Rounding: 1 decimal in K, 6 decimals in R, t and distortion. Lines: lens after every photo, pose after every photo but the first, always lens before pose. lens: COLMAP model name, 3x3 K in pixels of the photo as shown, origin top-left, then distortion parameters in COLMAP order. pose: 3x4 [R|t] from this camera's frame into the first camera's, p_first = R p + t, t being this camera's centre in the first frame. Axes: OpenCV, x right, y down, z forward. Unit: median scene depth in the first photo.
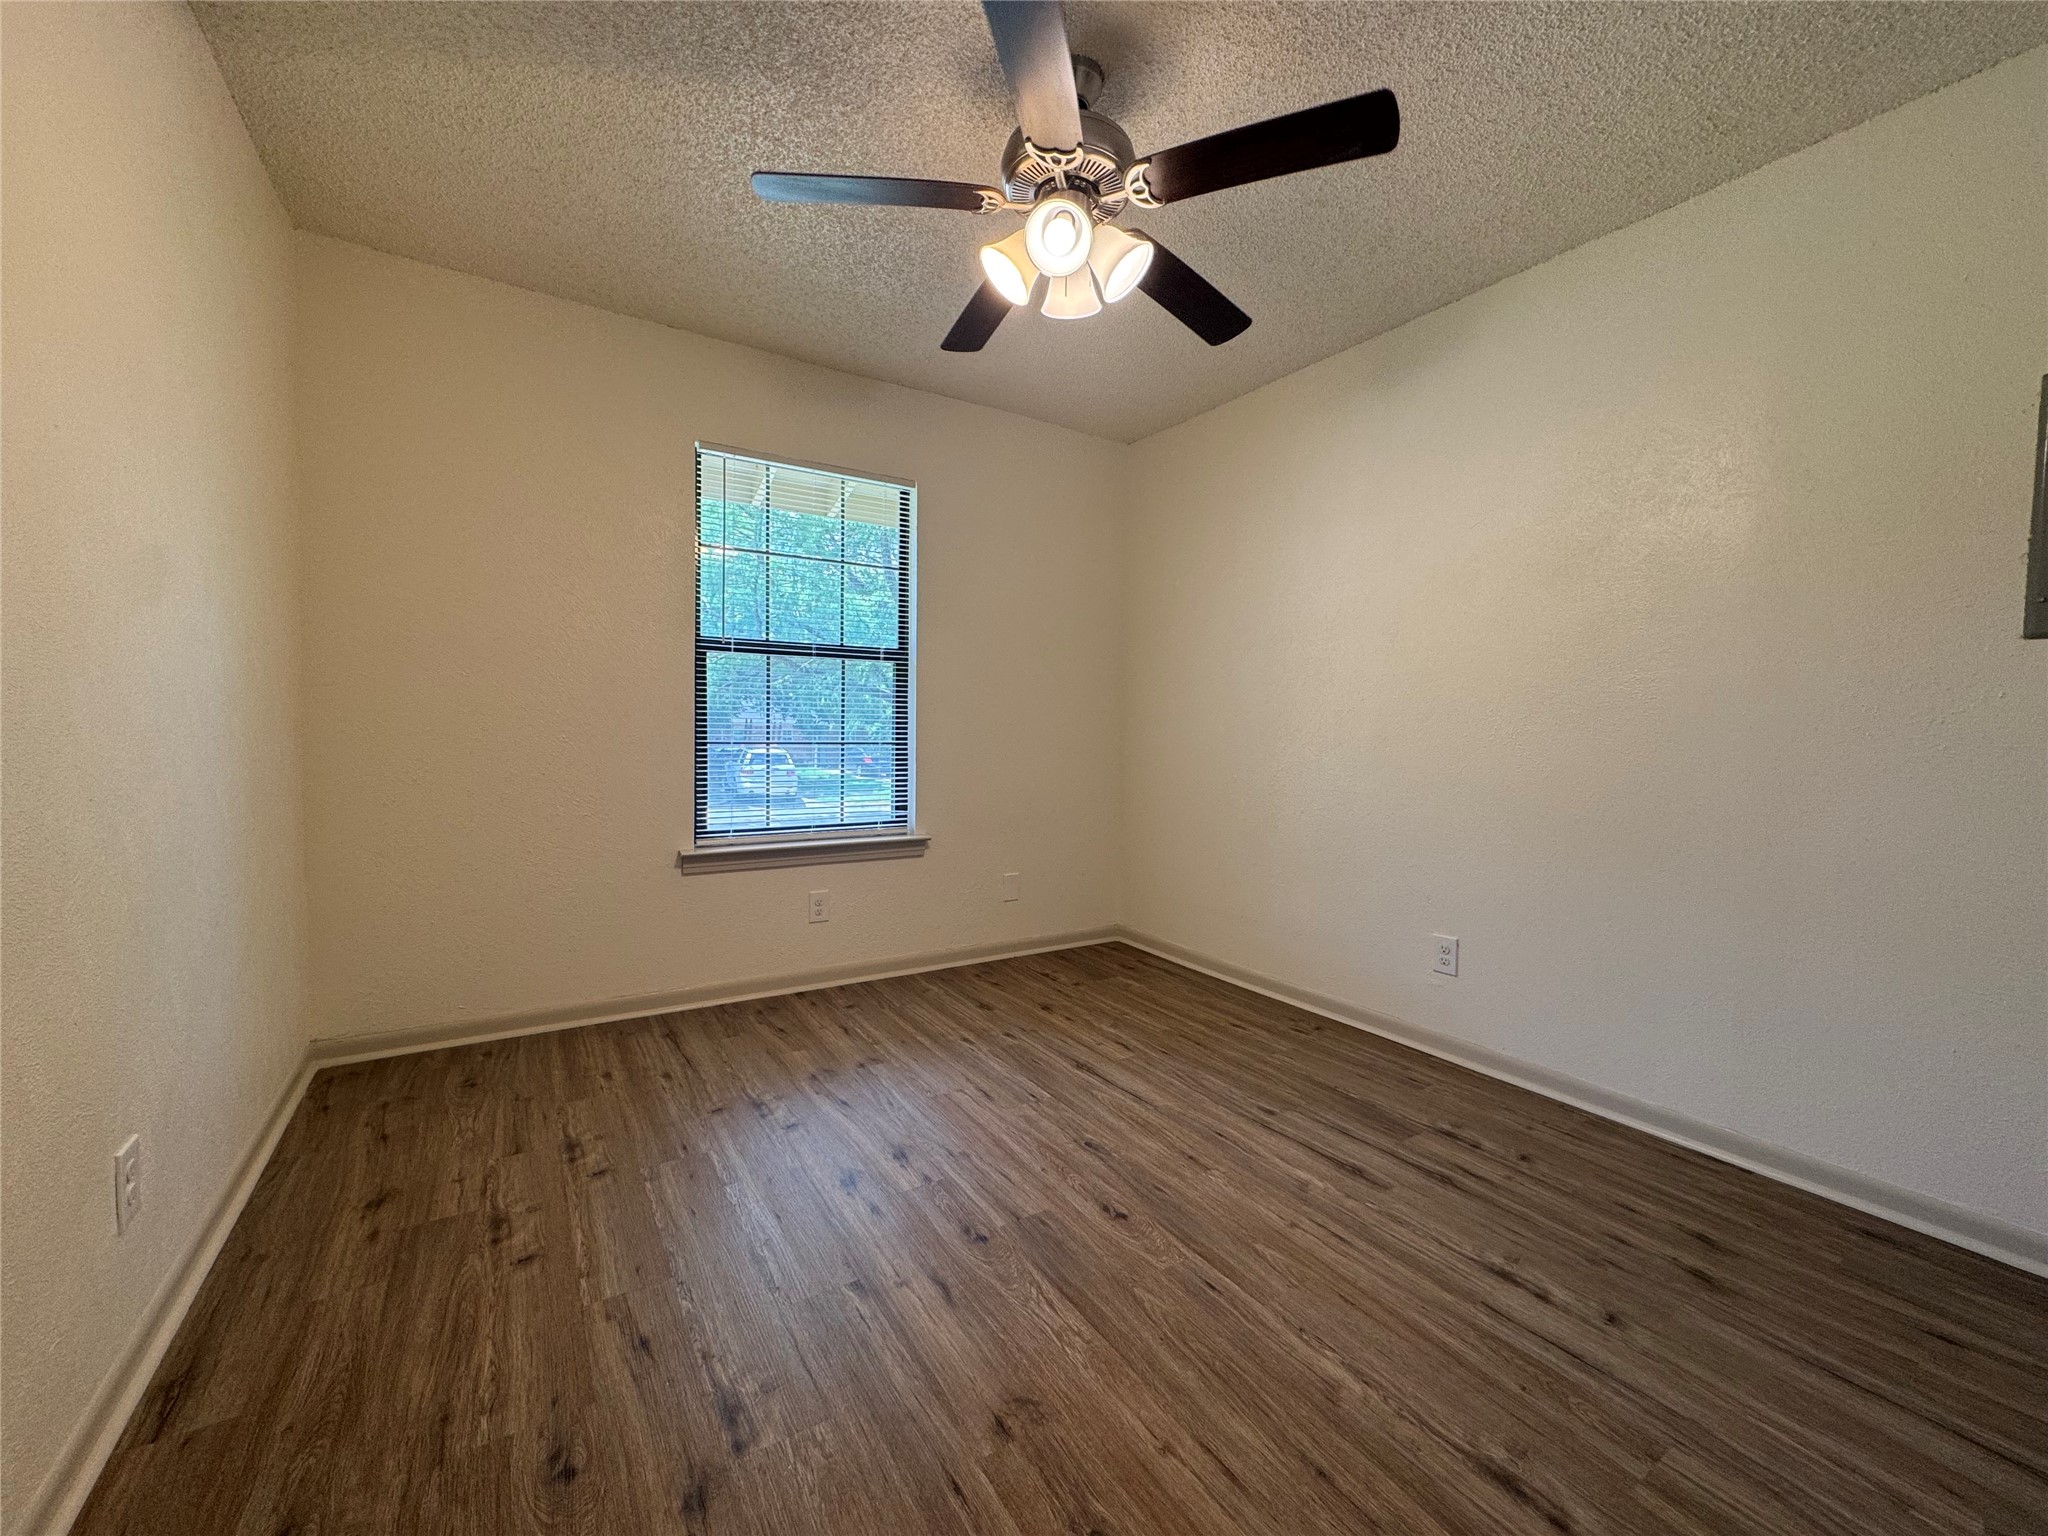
lens RADIAL K [[814.8, 0, 1027.5], [0, 814.8, 761.7], [0, 0, 1]] dist [-0.002863, 0.000465]
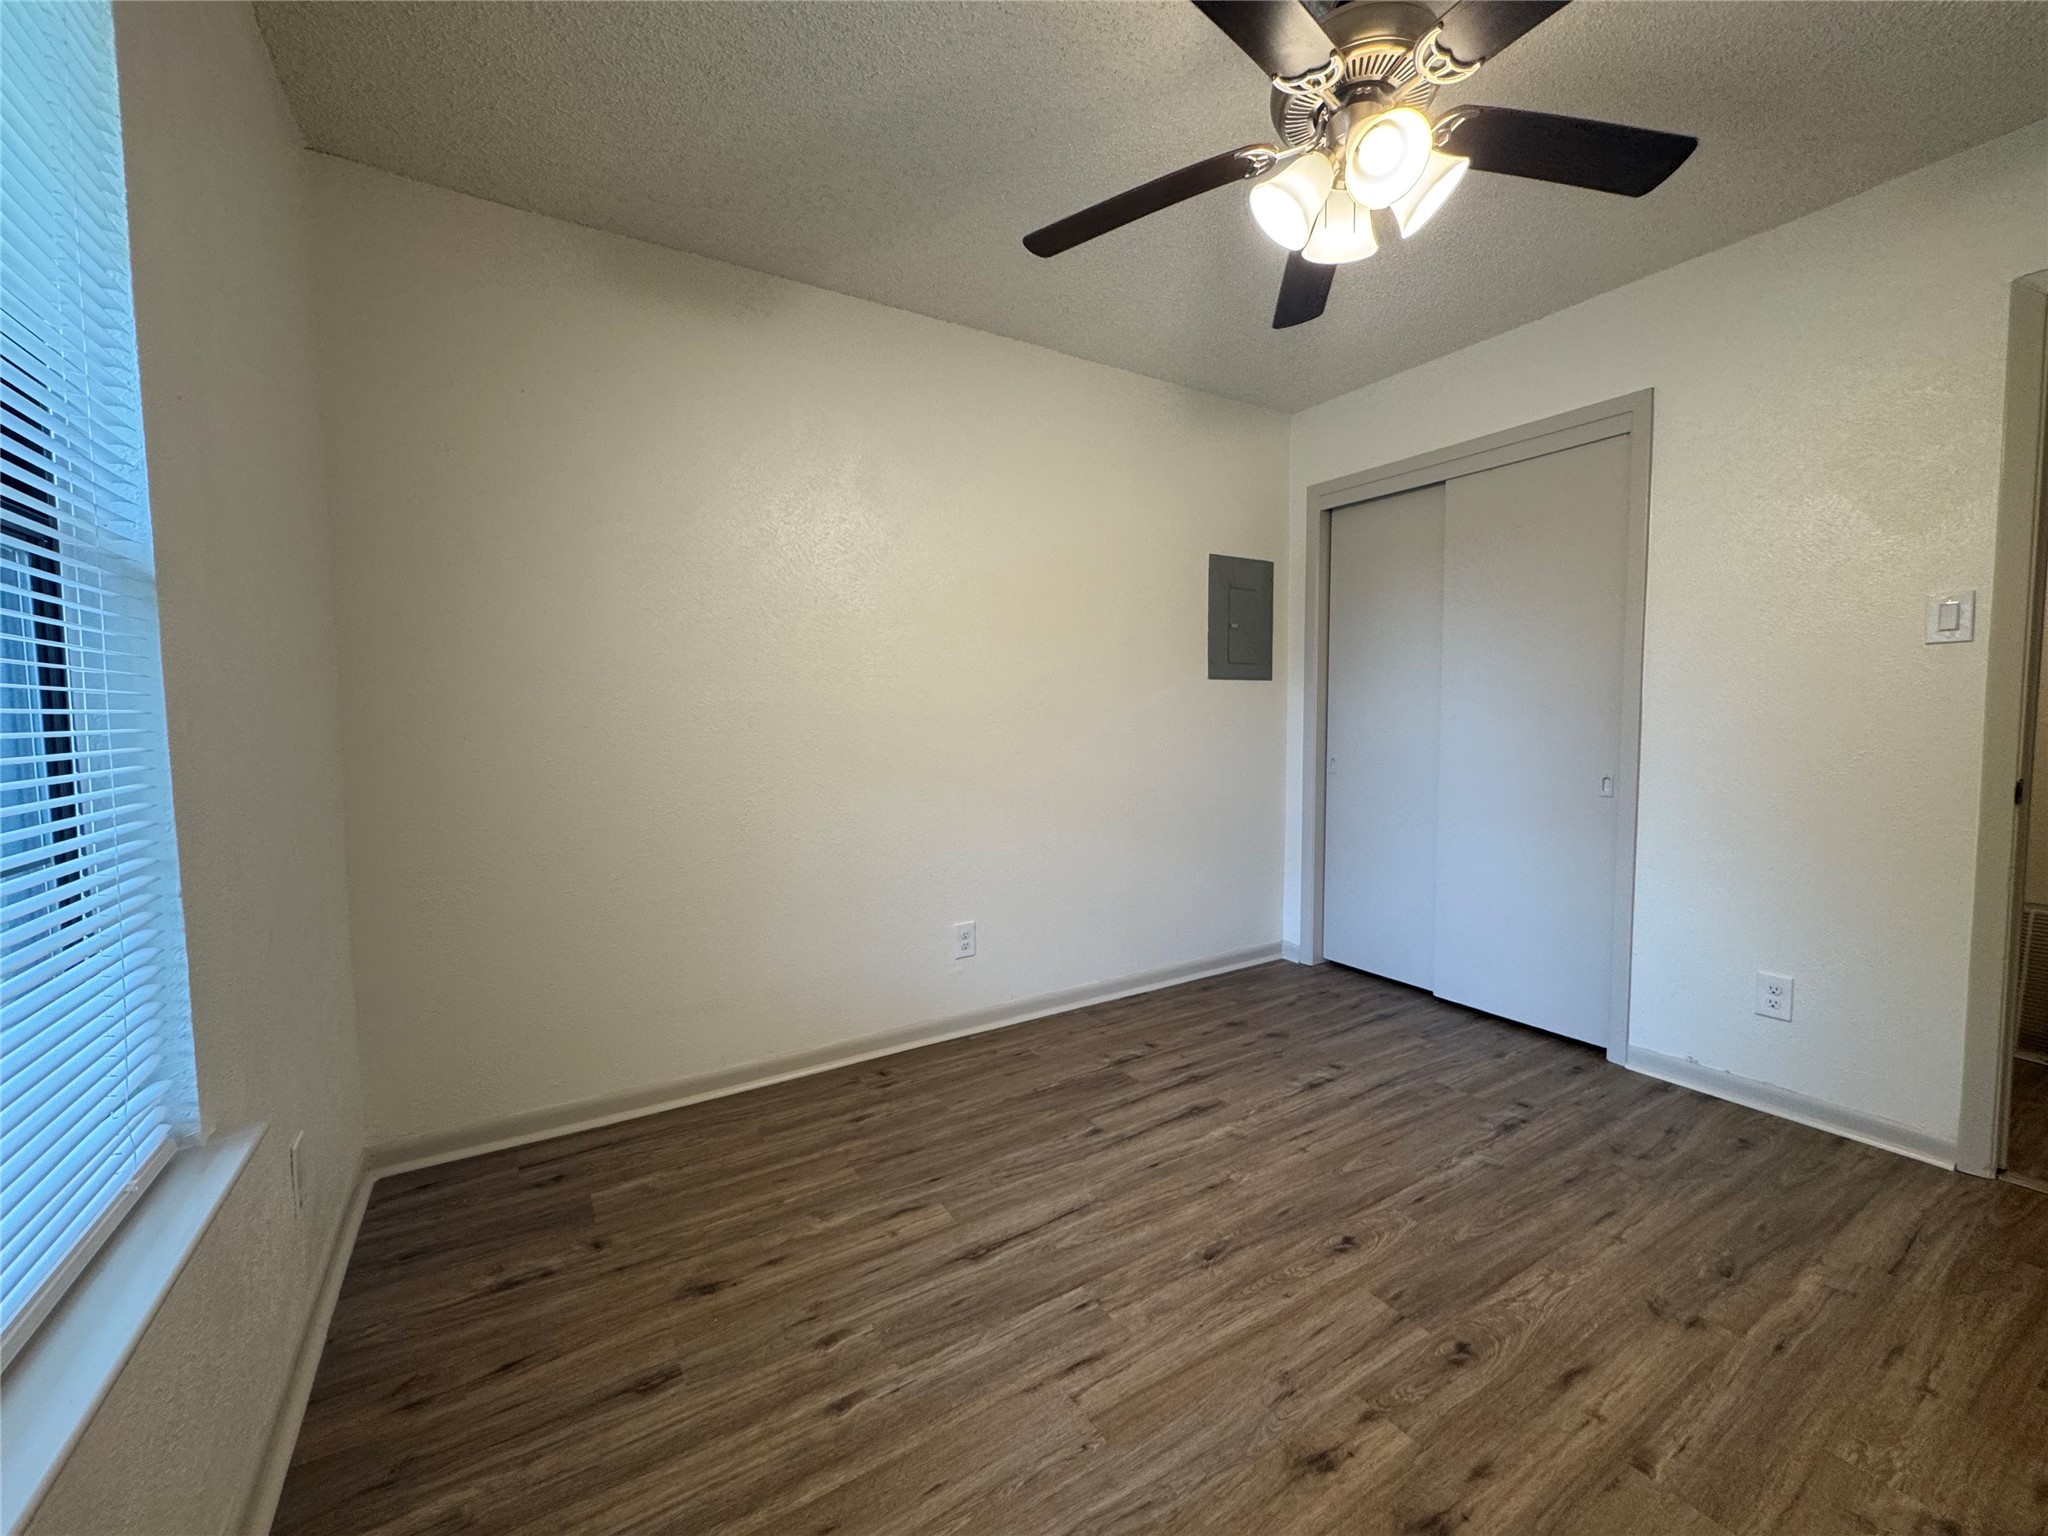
lens RADIAL K [[814.8, 0, 1027.5], [0, 814.8, 761.7], [0, 0, 1]] dist [-0.002863, 0.000465]
pose [[0.011616, -0.074055, 0.997186, -0.658718], [0.053417, 0.995876, 0.073336, -0.089135], [-0.998505, 0.052415, 0.015524, 1.067285]]
